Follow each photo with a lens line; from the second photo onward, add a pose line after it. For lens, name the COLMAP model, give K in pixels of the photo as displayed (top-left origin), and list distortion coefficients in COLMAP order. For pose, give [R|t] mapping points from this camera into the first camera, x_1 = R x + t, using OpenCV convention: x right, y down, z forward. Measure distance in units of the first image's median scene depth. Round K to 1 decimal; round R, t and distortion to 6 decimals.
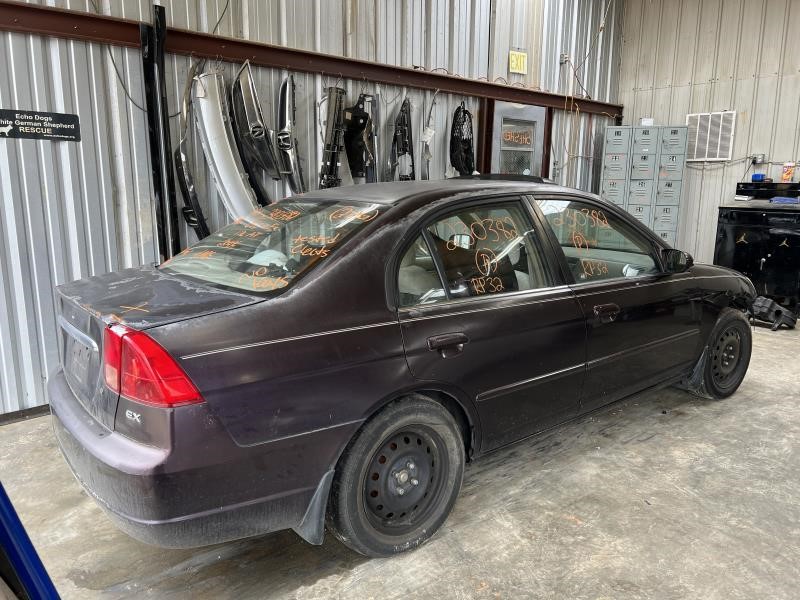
lens RADIAL K [[641.4, 0, 400.0], [0, 641.4, 300.0], [0, 0, 1]] dist [0.000298, -0.001087]
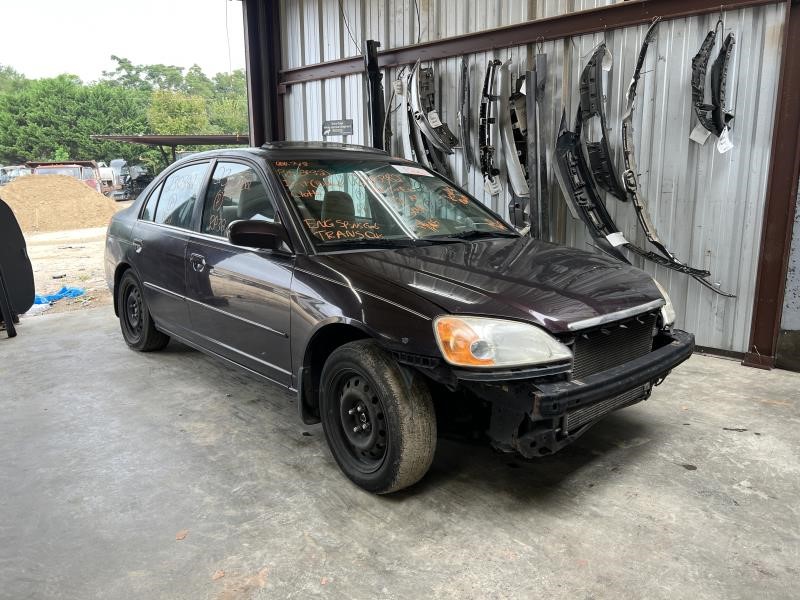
lens RADIAL K [[641.4, 0, 400.0], [0, 641.4, 300.0], [0, 0, 1]] dist [0.000298, -0.001087]
pose [[0.000379, 0.201730, -0.979441, 1.044610], [-0.161667, 0.966569, 0.199016, -0.152006], [0.986845, 0.158268, 0.032980, 0.944641]]
